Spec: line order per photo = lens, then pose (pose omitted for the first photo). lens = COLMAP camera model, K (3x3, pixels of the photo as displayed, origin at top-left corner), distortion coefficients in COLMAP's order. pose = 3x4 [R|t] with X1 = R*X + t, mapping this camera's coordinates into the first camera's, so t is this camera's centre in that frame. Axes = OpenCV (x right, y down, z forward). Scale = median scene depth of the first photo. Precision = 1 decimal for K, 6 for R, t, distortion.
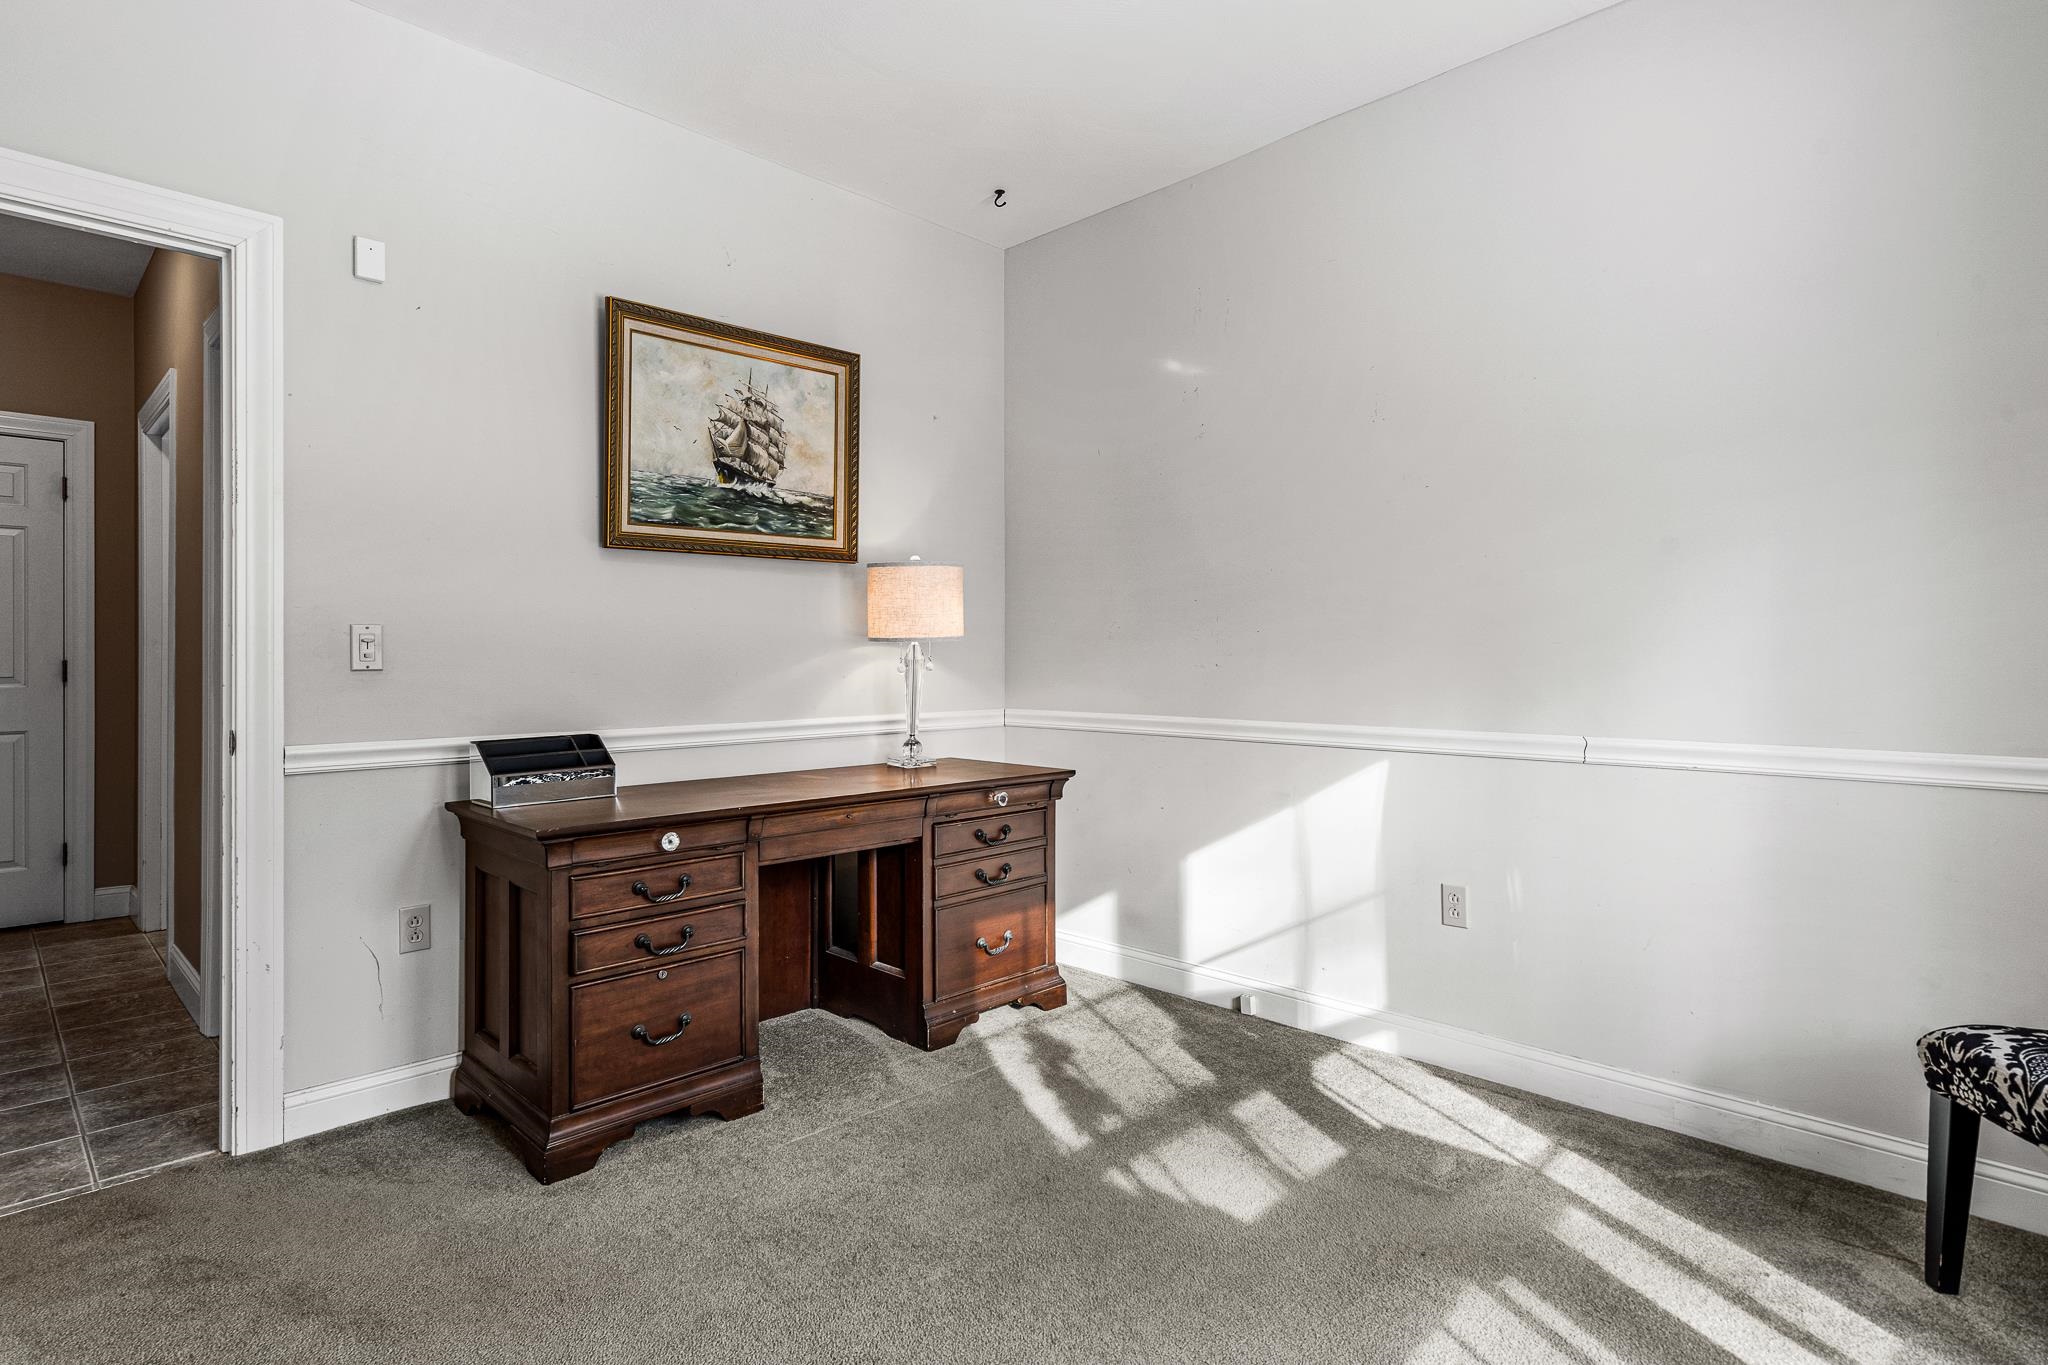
lens RADIAL K [[1037.0, 0, 1028.9], [0, 1037.0, 662.7], [0, 0, 1]] dist [0.000833, -0.000091]
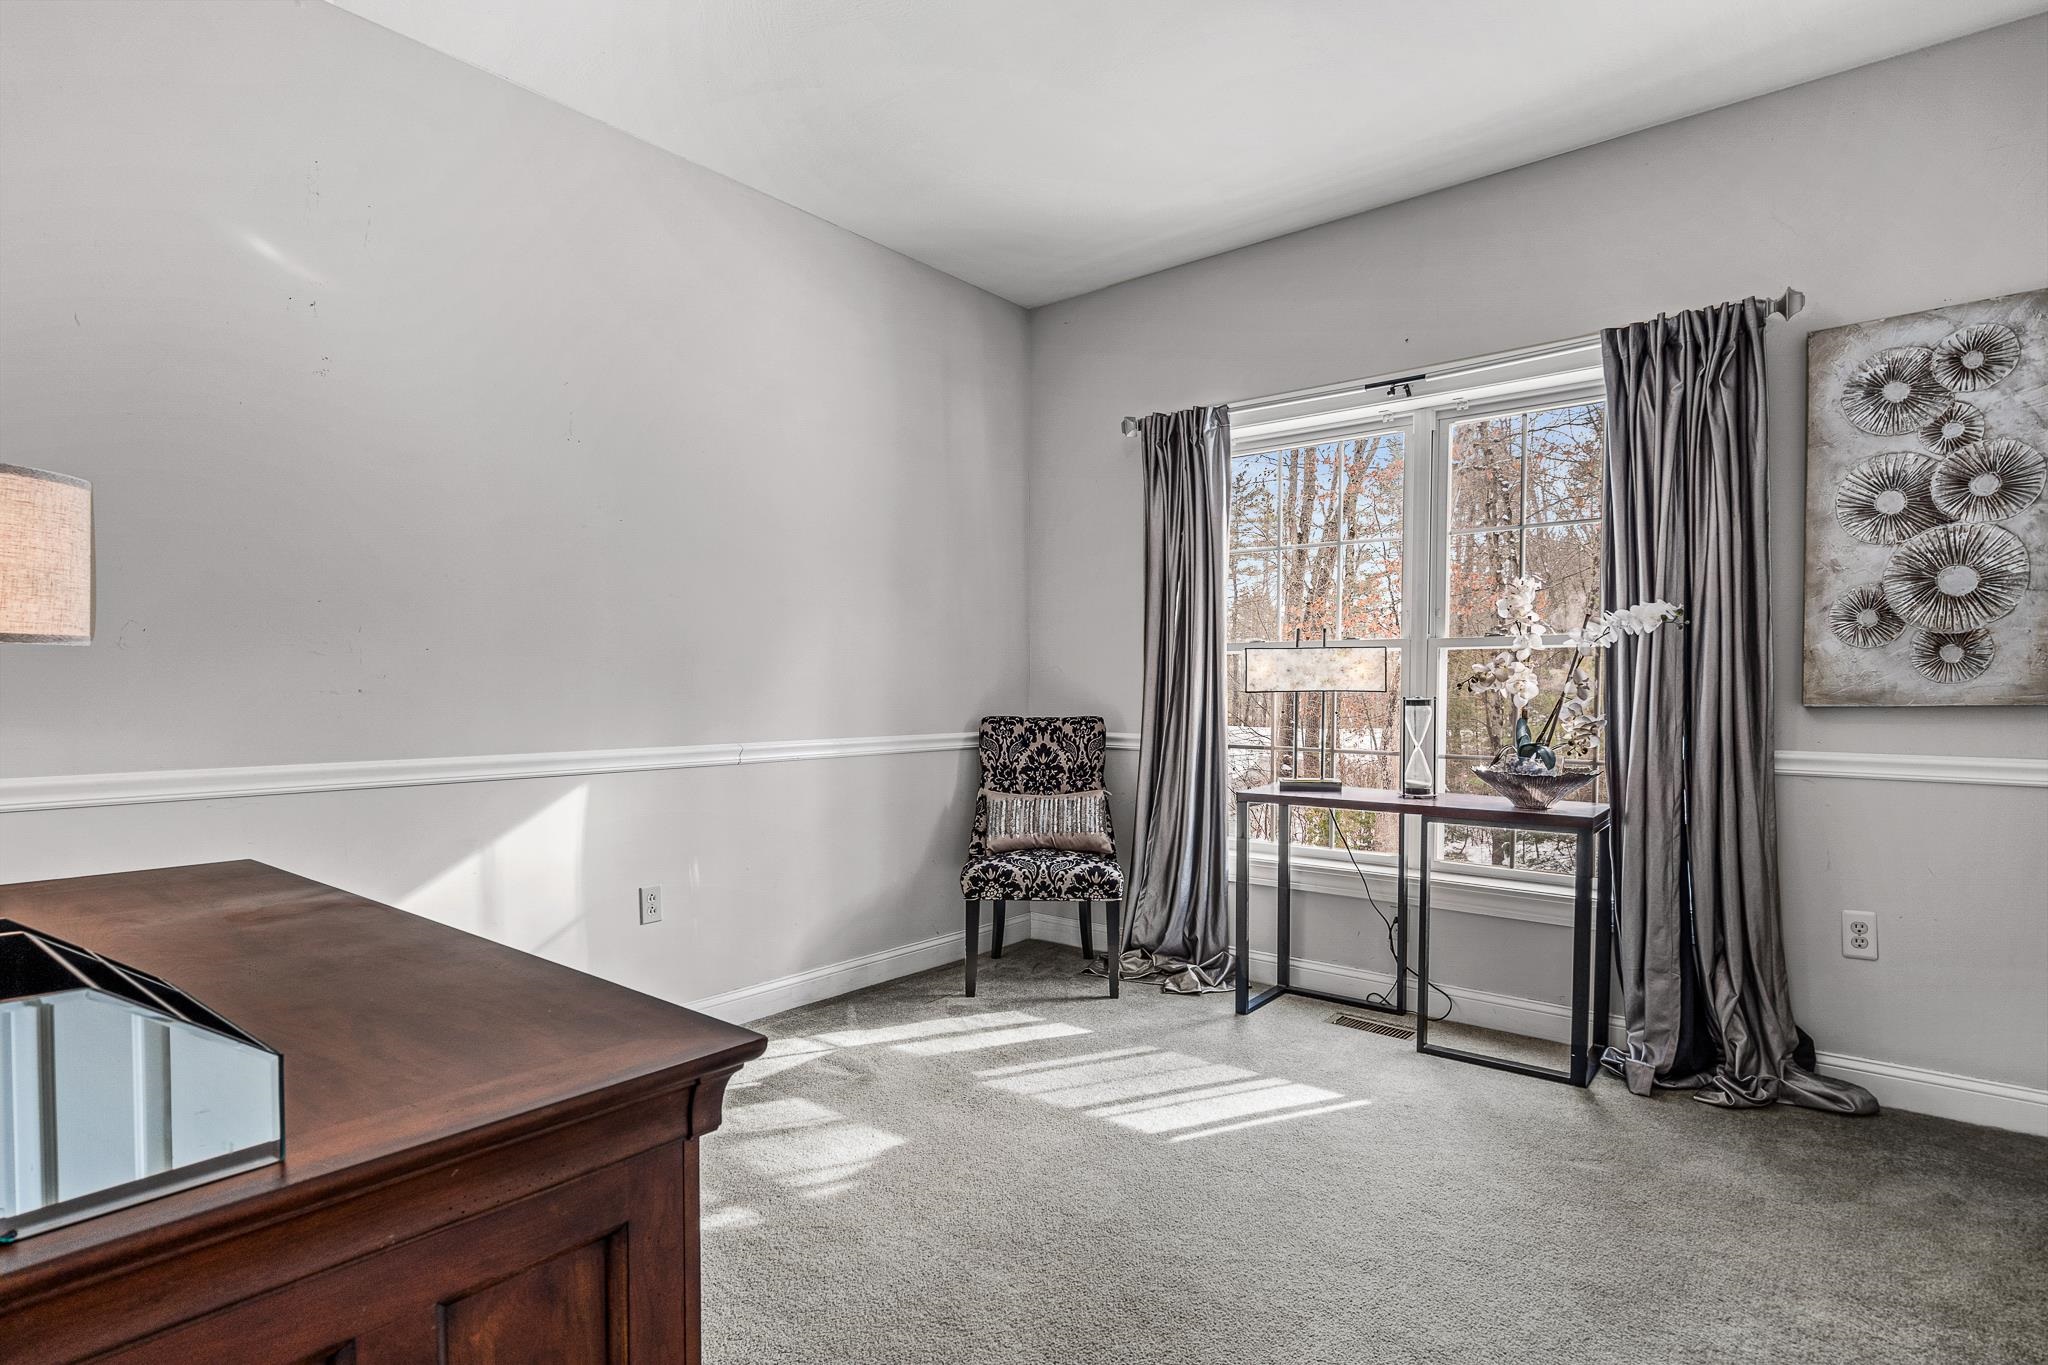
lens RADIAL K [[1041.5, 0, 1022.9], [0, 1041.5, 722.7], [0, 0, 1]] dist [0.000995, 0.000125]
pose [[-0.099643, -0.035708, 0.994382, -0.946478], [-0.005851, 0.999360, 0.035301, -0.005491], [-0.995006, -0.002301, -0.099788, 0.910394]]
